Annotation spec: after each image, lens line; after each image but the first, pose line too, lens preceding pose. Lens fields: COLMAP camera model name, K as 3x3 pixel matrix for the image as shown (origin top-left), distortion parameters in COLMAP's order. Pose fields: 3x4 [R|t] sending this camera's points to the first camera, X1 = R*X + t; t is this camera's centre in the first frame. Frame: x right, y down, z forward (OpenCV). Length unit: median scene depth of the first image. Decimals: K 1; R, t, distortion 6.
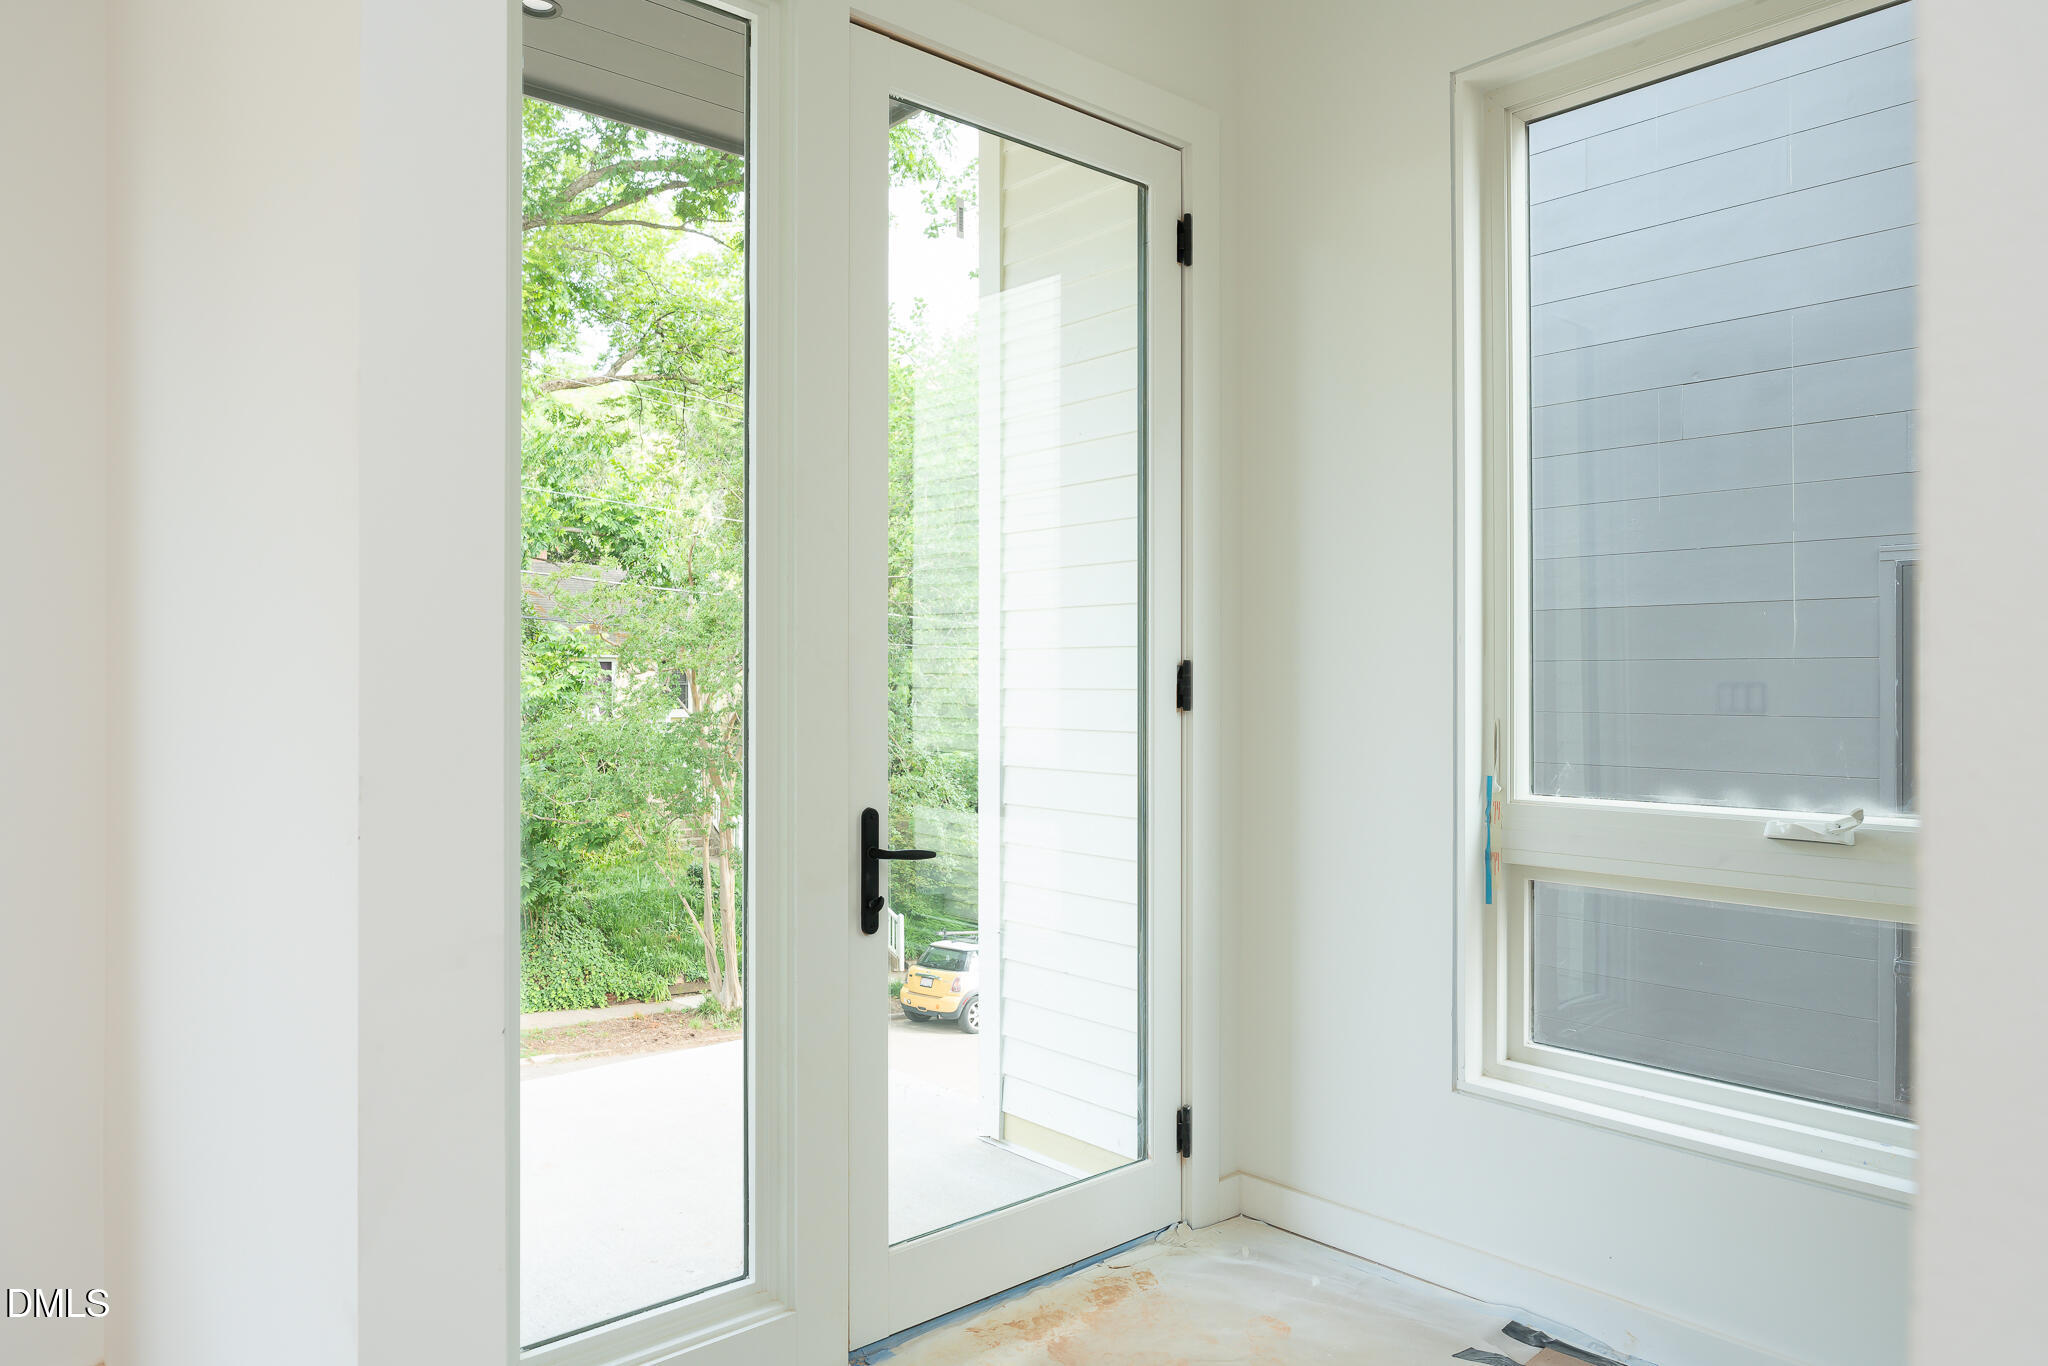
lens RADIAL K [[1366.5, 0, 1043.3], [0, 1366.5, 674.5], [0, 0, 1]] dist [-0.019269, 0.006590]
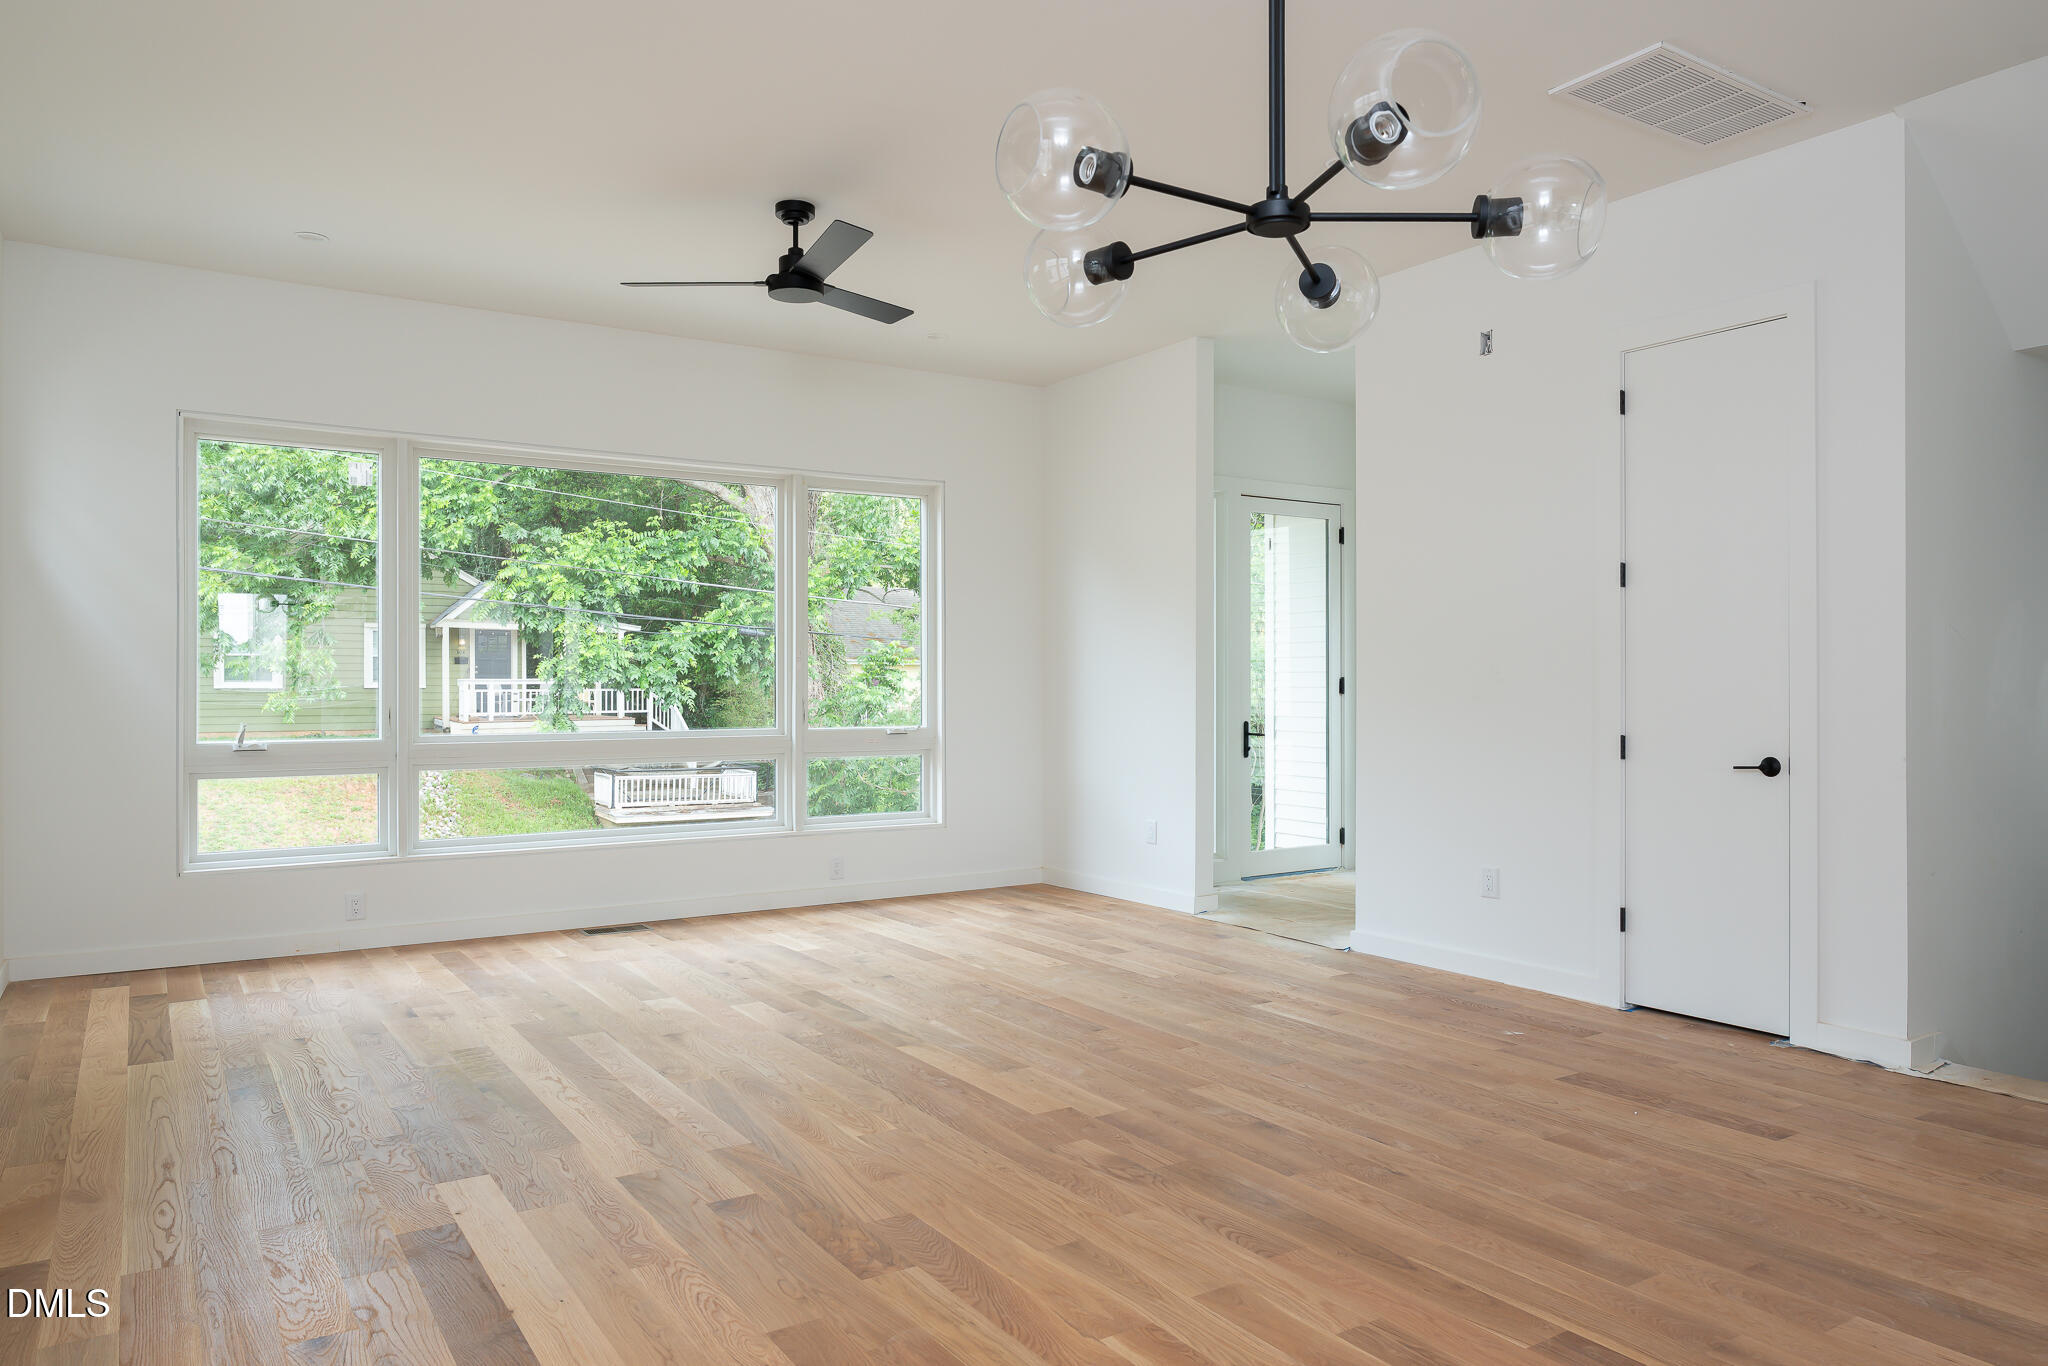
lens RADIAL K [[1366.5, 0, 1028.5], [0, 1366.5, 677.0], [0, 0, 1]] dist [-0.019269, 0.006590]
pose [[0.987951, -0.002492, -0.154745, -0.020229], [0.002465, 0.999997, -0.000371, -0.002033], [0.154745, -0.000014, 0.987954, -0.371752]]
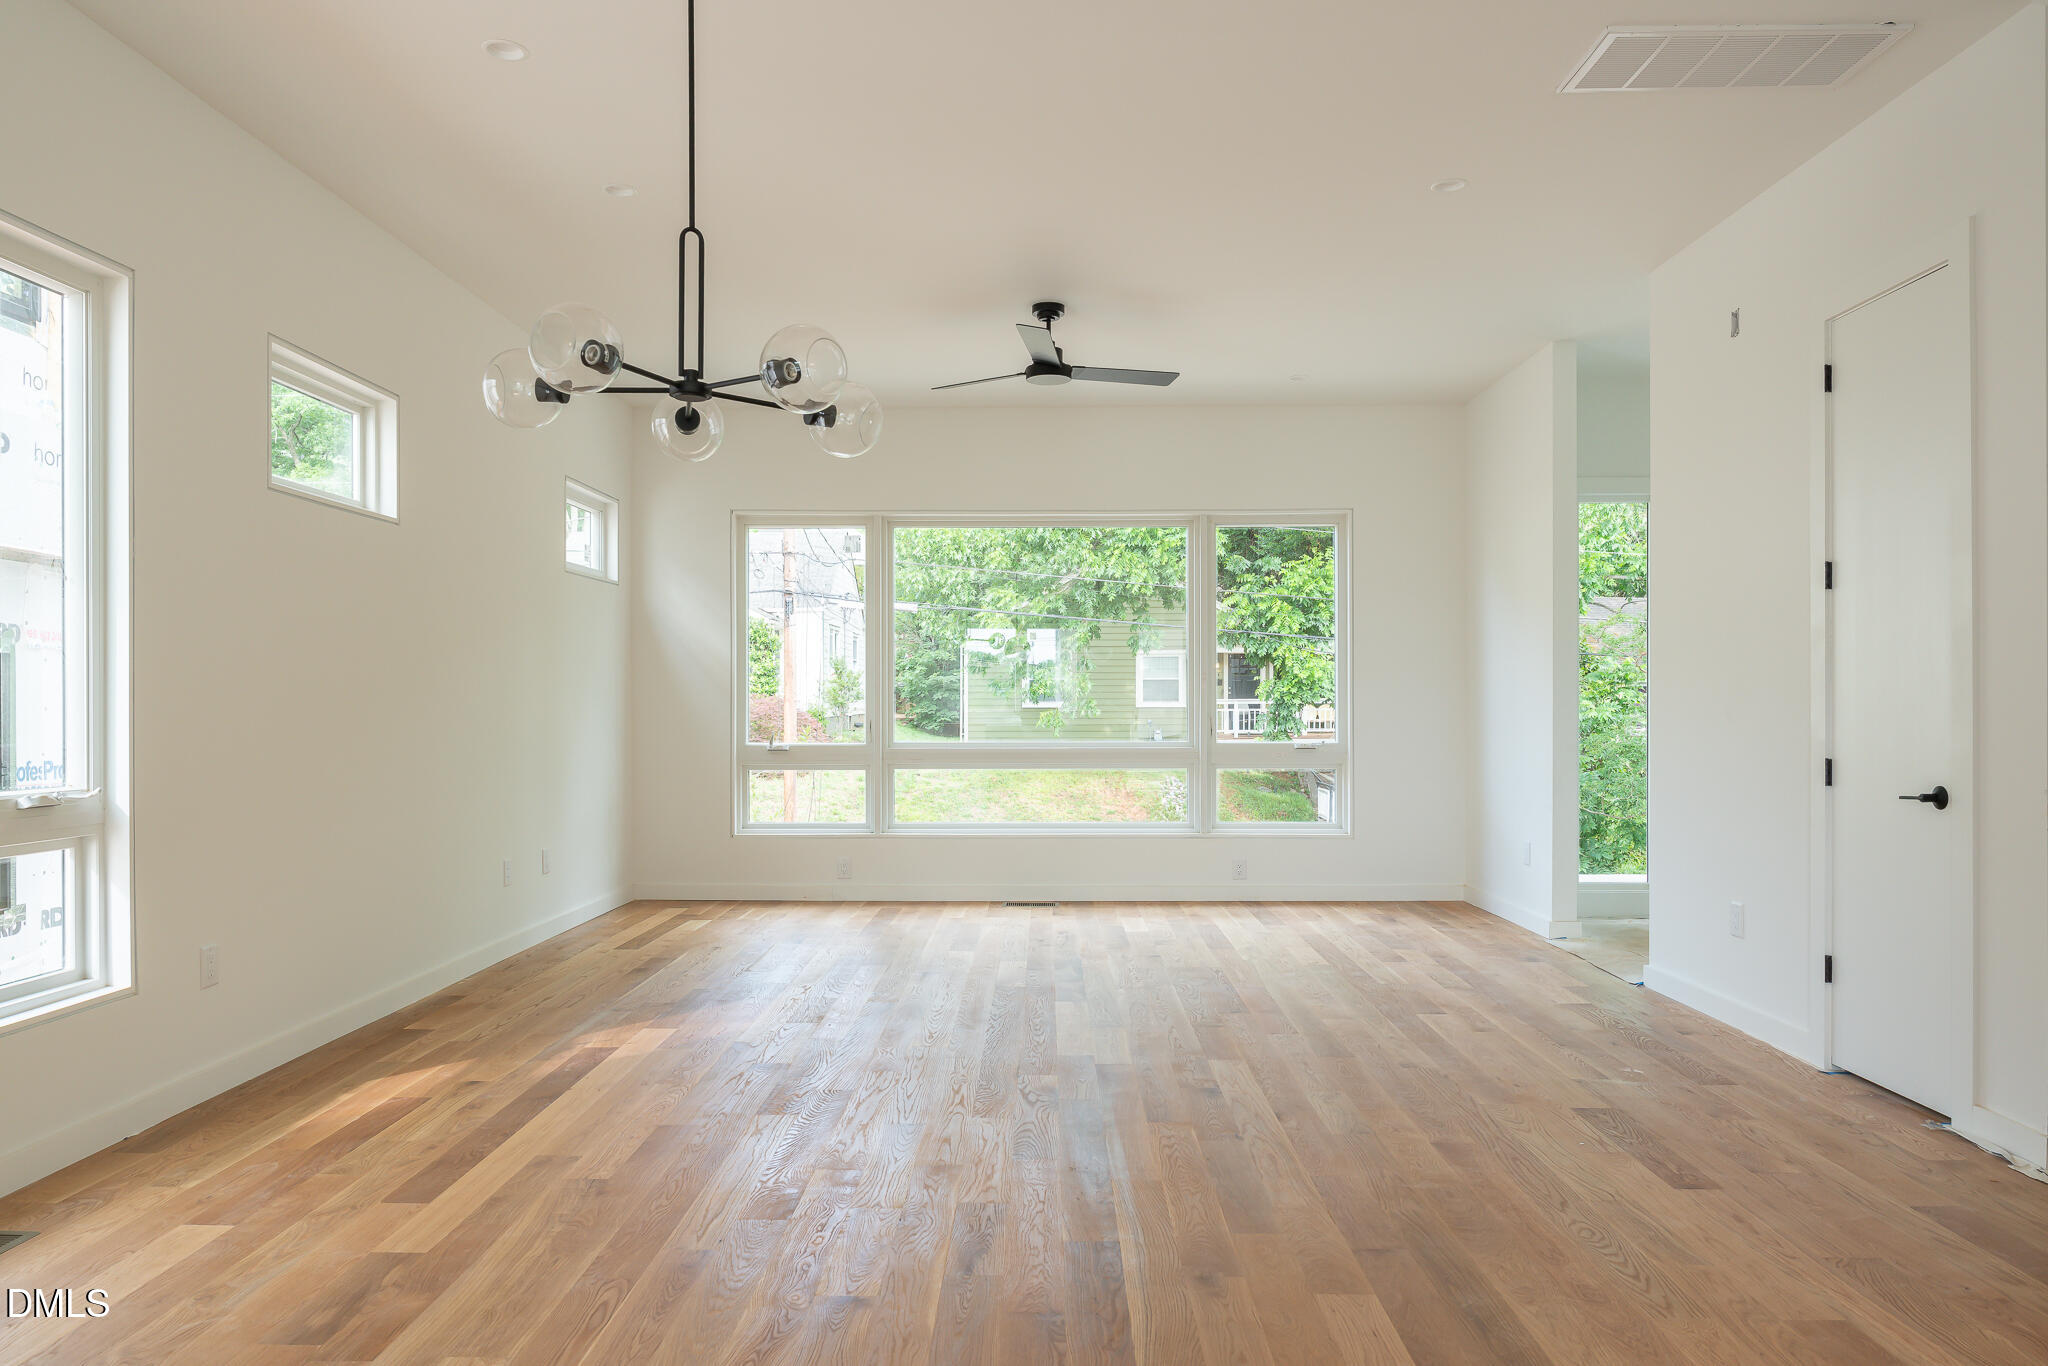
lens RADIAL K [[1366.5, 0, 1019.8], [0, 1366.5, 710.0], [0, 0, 1]] dist [-0.019269, 0.006590]
pose [[0.731242, 0.001666, -0.682116, 0.129284], [0.004543, 0.999963, 0.007313, -0.001095], [0.682103, -0.008446, 0.731208, -0.353504]]
